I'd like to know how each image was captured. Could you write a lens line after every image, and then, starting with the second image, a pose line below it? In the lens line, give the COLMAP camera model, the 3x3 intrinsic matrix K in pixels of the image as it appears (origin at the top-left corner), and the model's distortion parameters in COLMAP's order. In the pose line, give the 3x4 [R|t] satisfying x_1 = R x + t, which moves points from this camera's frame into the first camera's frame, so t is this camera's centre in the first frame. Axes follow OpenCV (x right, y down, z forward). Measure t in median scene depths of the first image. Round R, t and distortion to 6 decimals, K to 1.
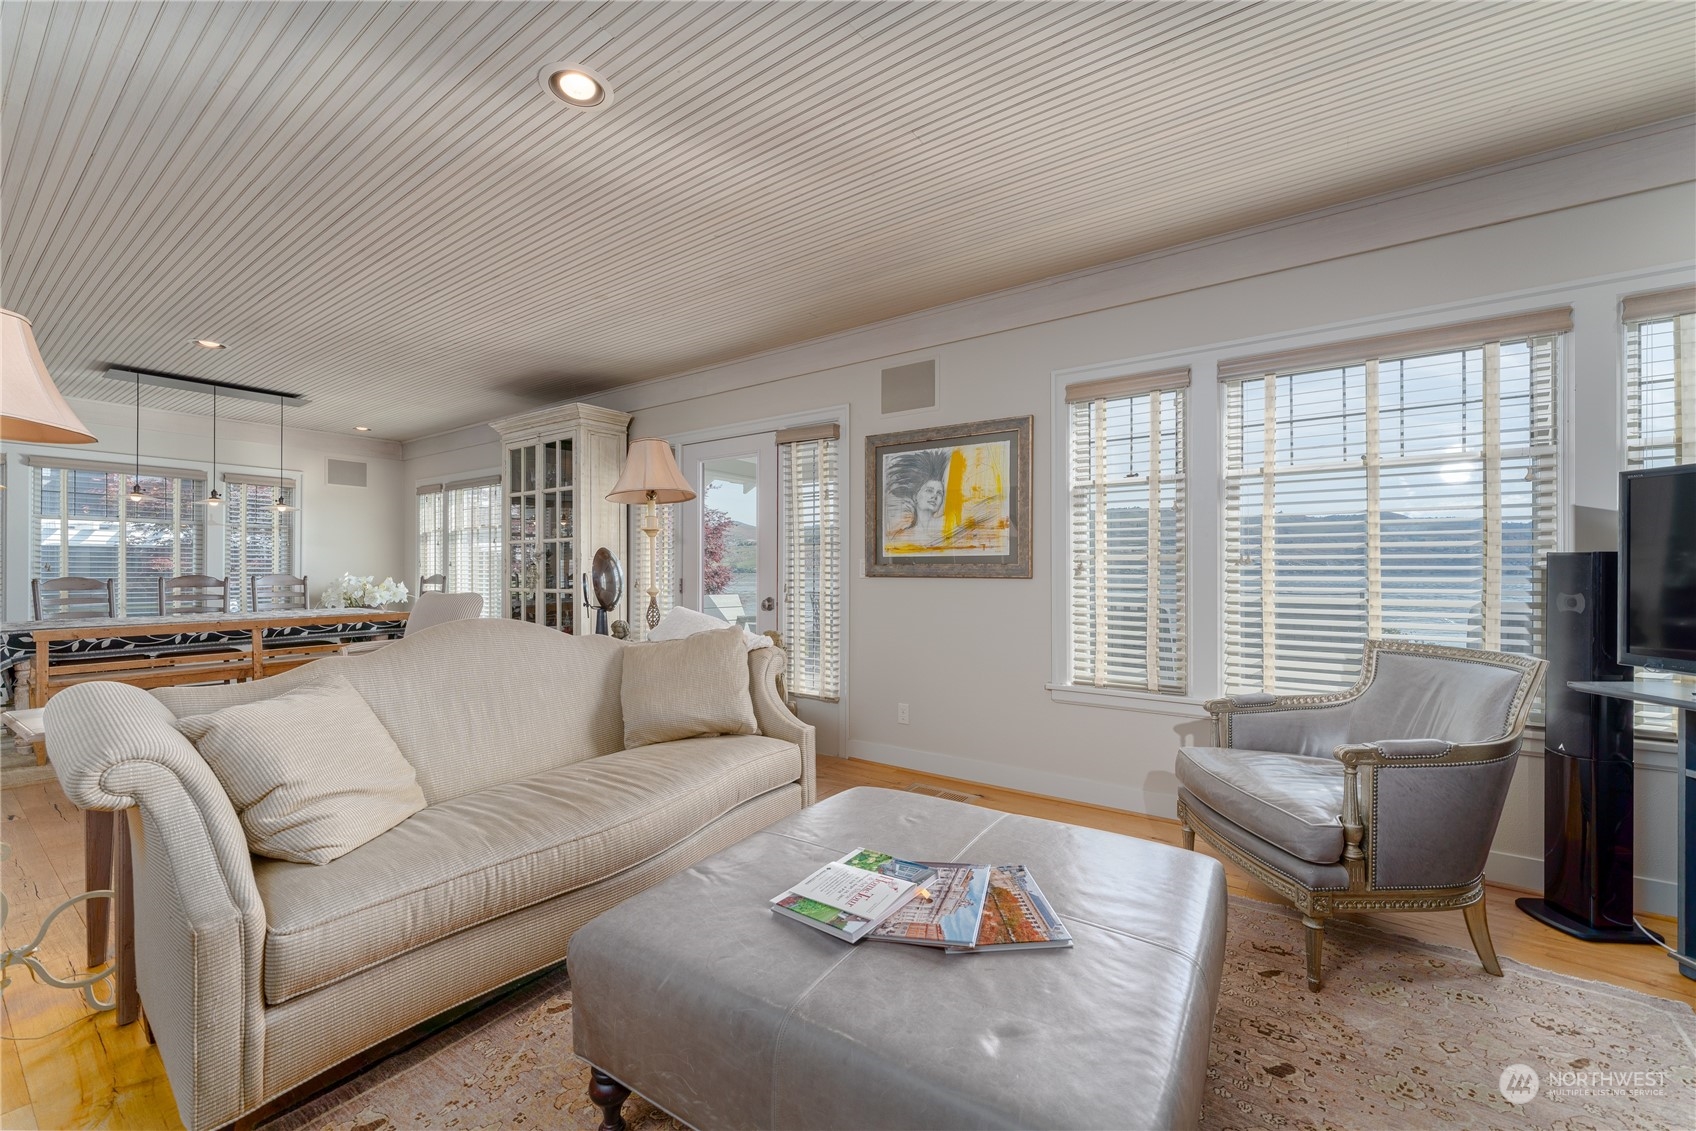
lens RADIAL K [[674.9, 0, 846.9], [0, 674.9, 564.5], [0, 0, 1]] dist [0.000299, 0.001187]
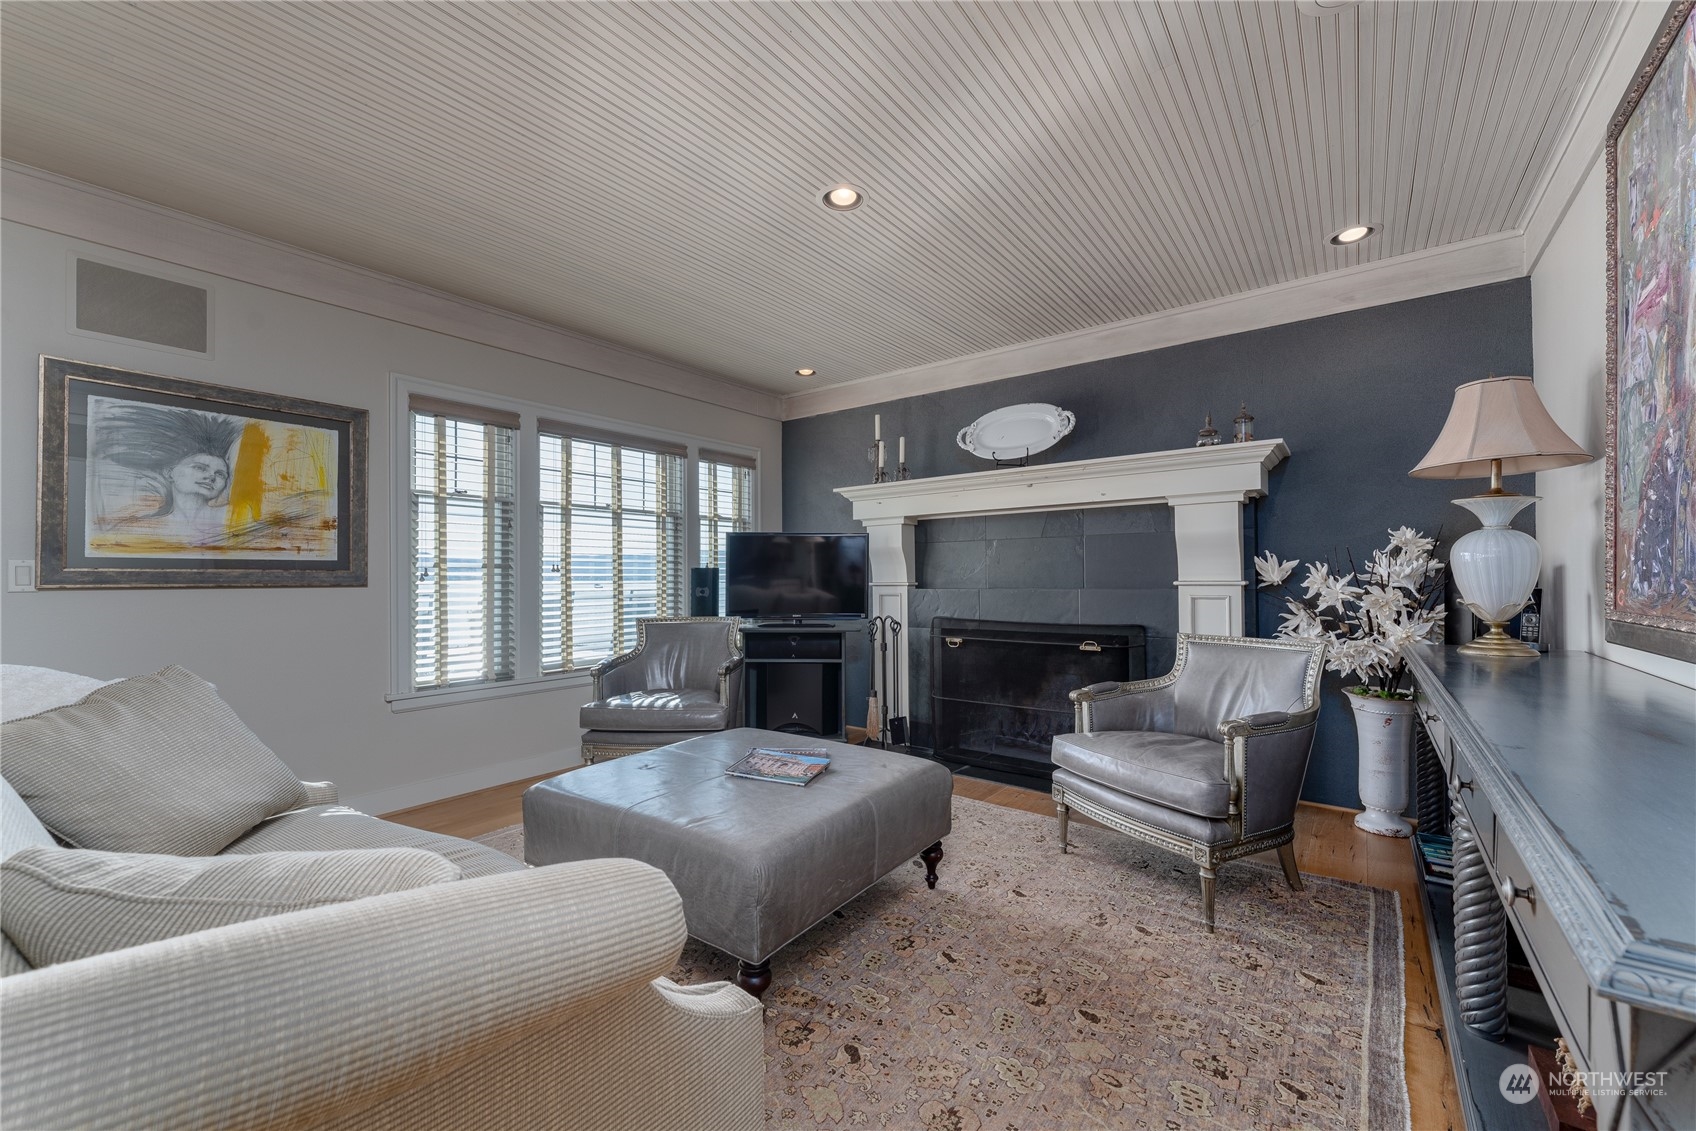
lens RADIAL K [[674.9, 0, 845.2], [0, 674.9, 573.3], [0, 0, 1]] dist [0.000299, 0.001187]
pose [[0.048682, 0.008457, 0.998779, -0.584355], [-0.001455, 0.999964, -0.008396, 0.009064], [-0.998813, -0.001044, 0.048693, 0.278629]]
